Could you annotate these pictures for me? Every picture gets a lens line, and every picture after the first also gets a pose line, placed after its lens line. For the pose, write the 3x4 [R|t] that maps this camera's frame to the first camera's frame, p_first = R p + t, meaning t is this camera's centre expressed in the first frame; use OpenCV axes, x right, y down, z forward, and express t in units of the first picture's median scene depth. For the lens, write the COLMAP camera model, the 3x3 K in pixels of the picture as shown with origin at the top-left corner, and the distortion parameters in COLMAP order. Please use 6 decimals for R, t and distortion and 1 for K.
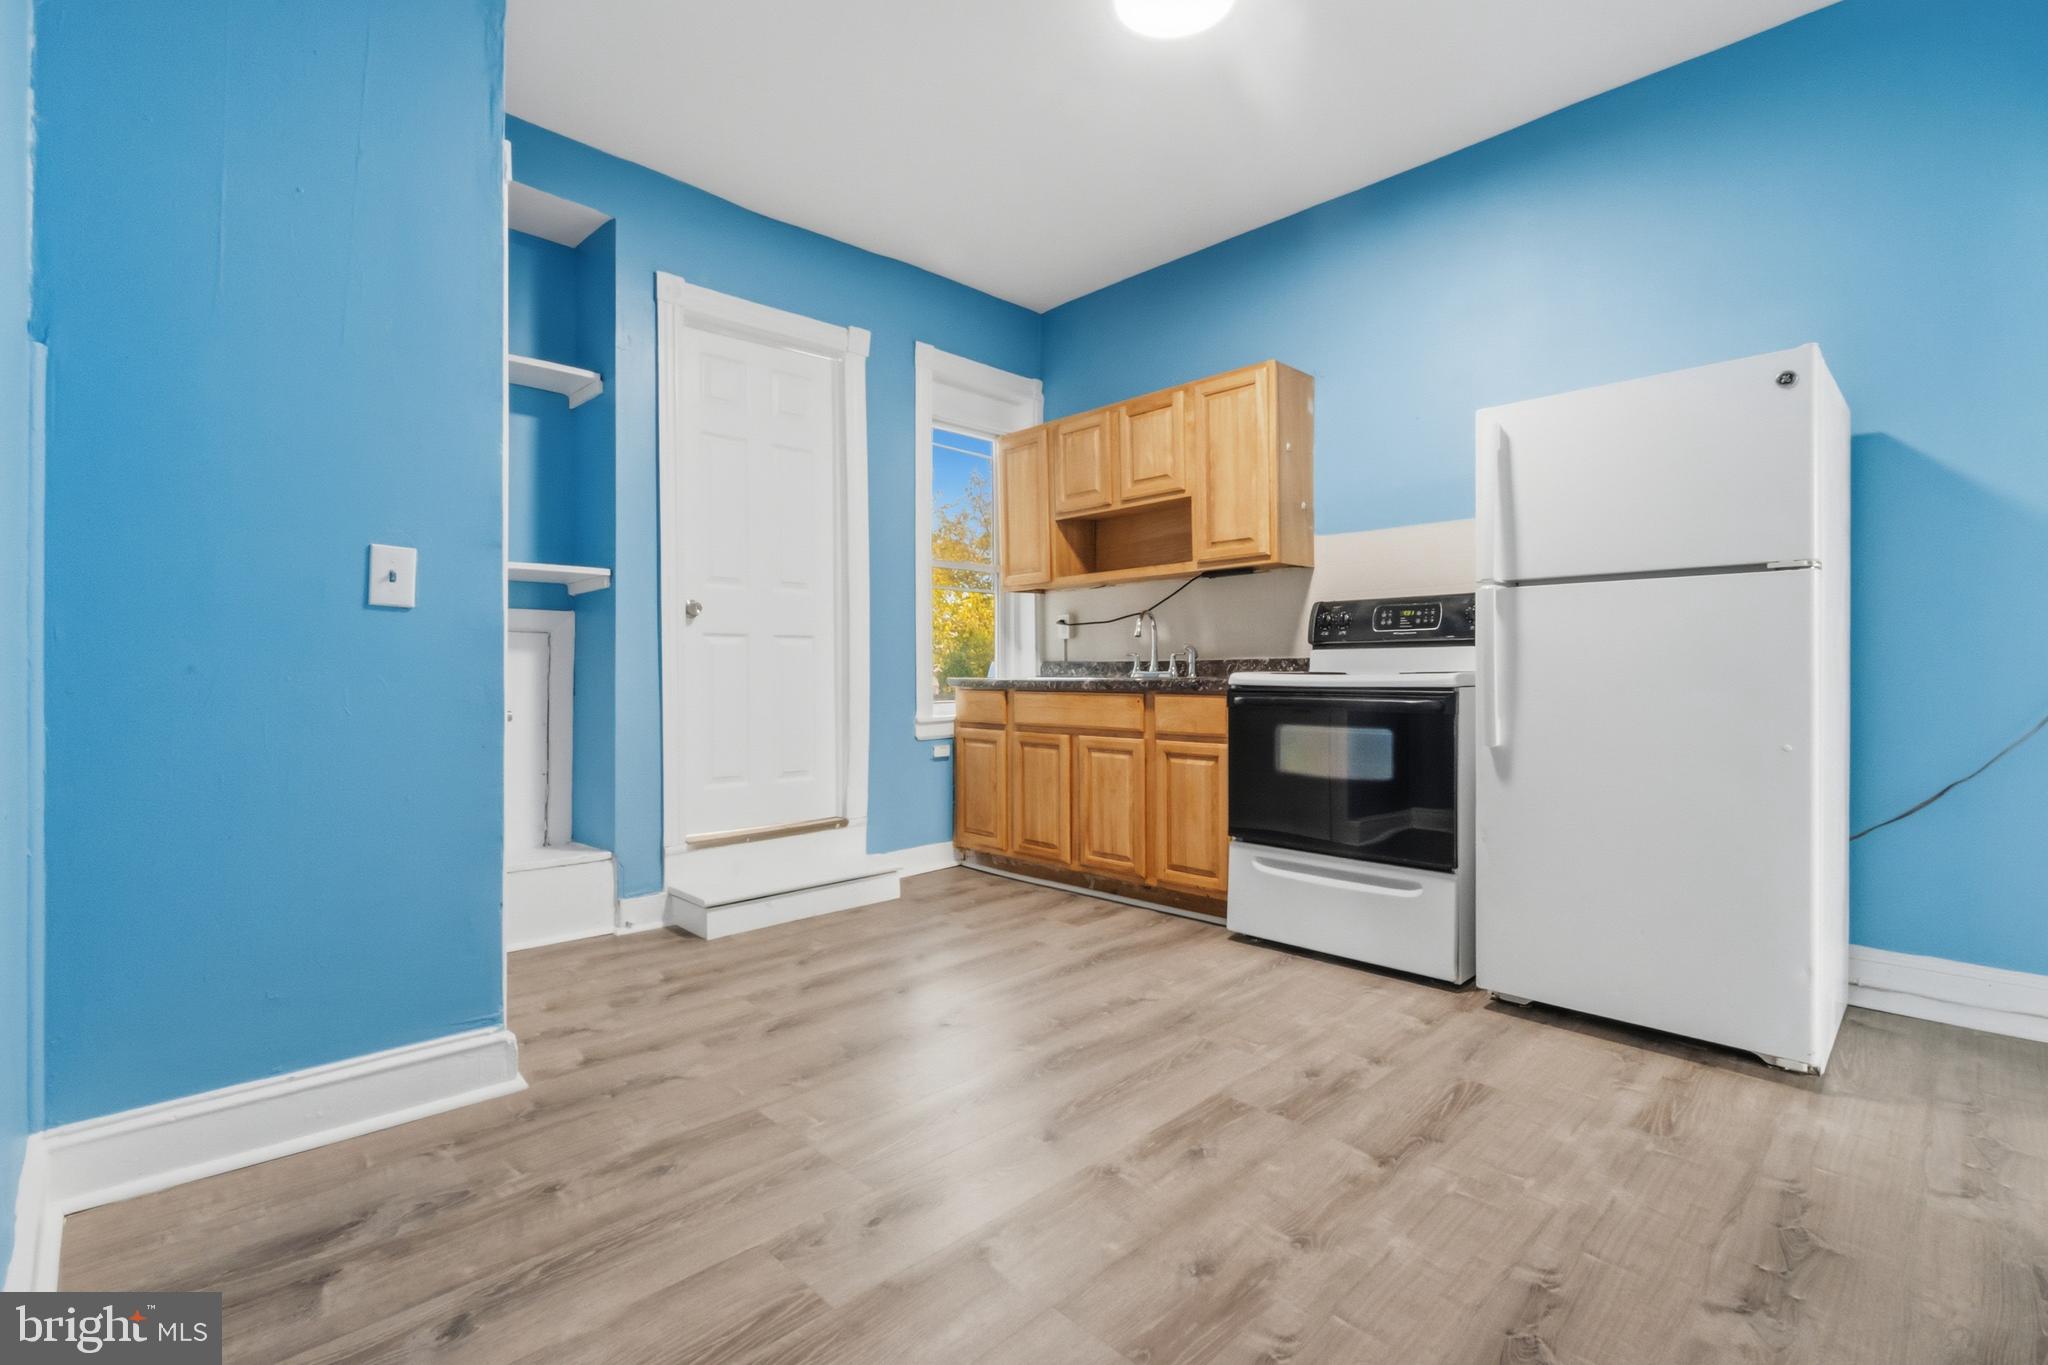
lens RADIAL K [[918.2, 0, 1024.0], [0, 918.2, 682.5], [0, 0, 1]] dist [0.000638, -0.000386]
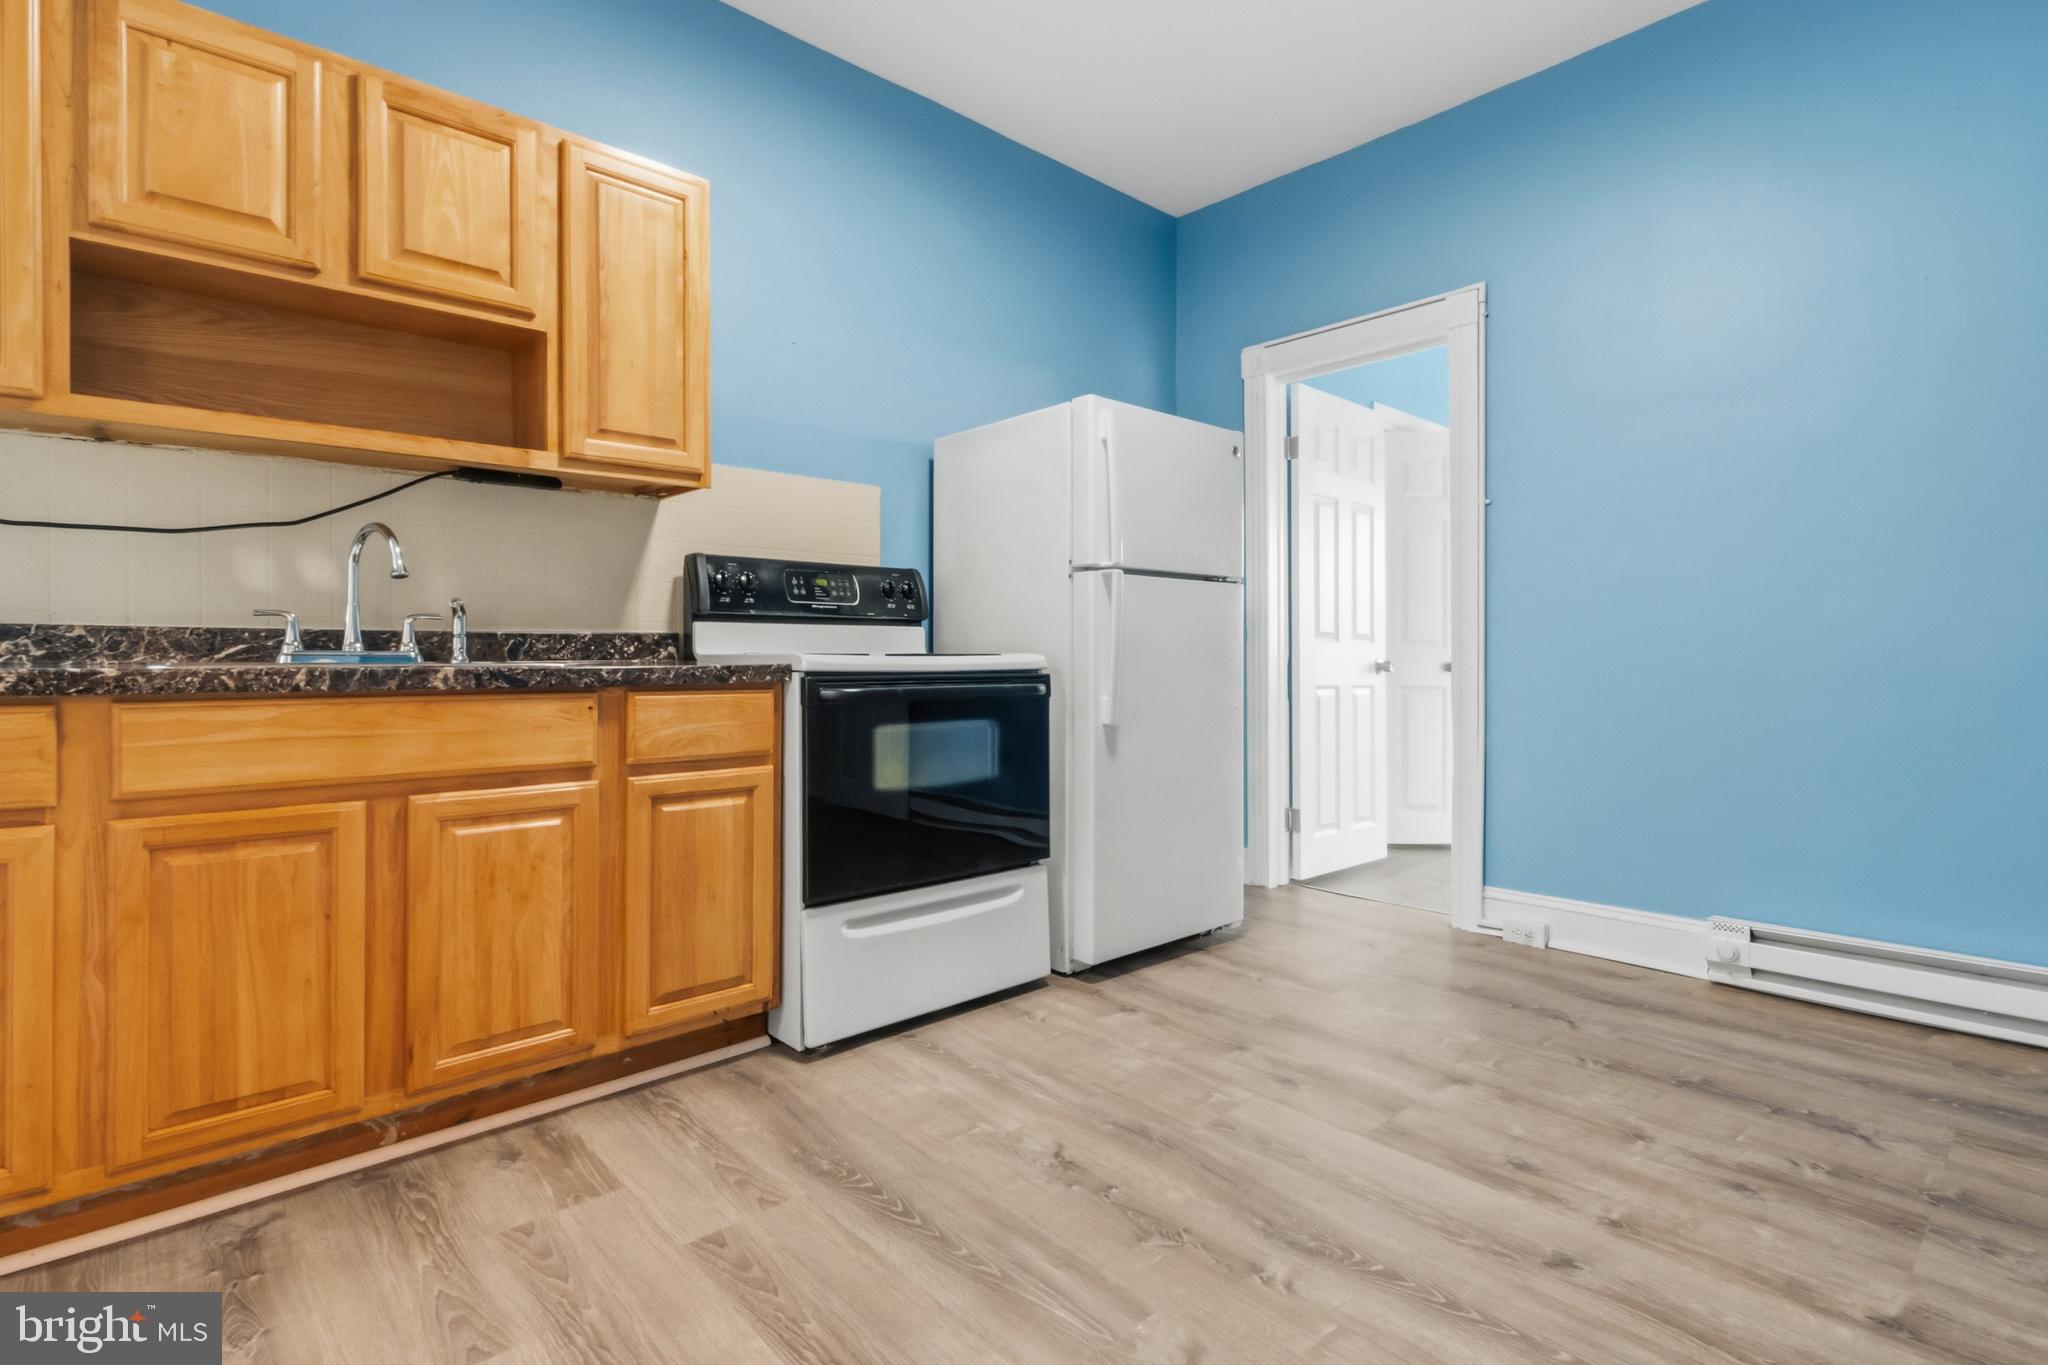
lens RADIAL K [[969.5, 0, 1017.9], [0, 969.5, 671.0], [0, 0, 1]] dist [0.001561, -0.000967]
pose [[0.045686, -0.009547, 0.998910, -0.468778], [0.013187, 0.999873, 0.008953, -0.002110], [-0.998869, 0.012764, 0.045806, 0.842654]]
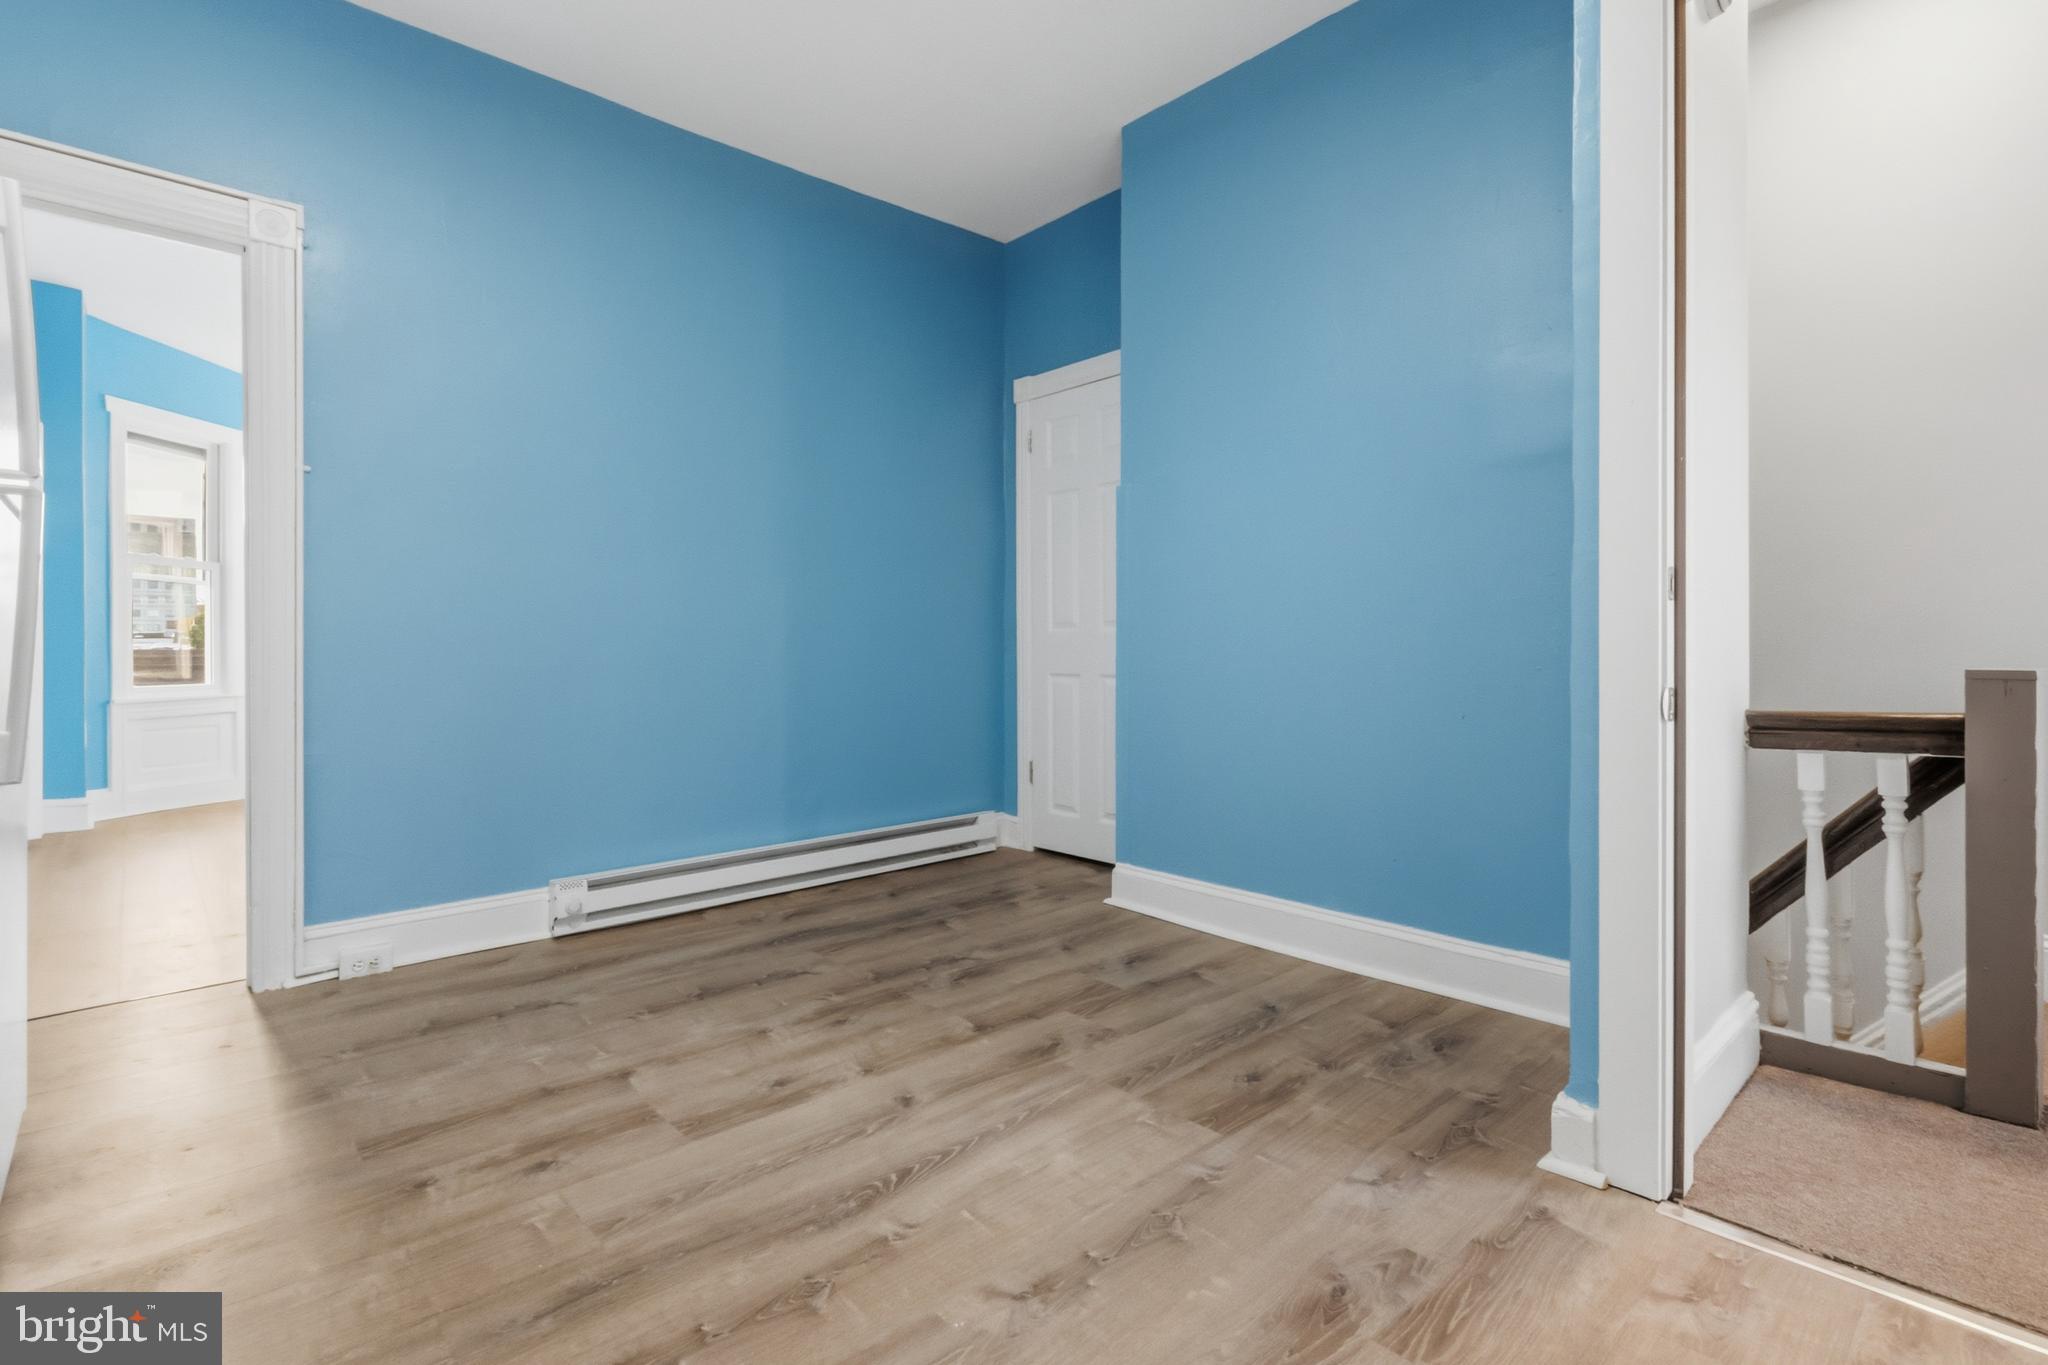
lens RADIAL K [[959.4, 0, 1025.0], [0, 959.4, 674.1], [0, 0, 1]] dist [0.001244, -0.001668]
pose [[-0.999595, 0.002784, 0.028325, -0.080931], [0.003737, 0.999427, 0.033630, -0.009115], [-0.028215, 0.033722, -0.999033, 1.228562]]
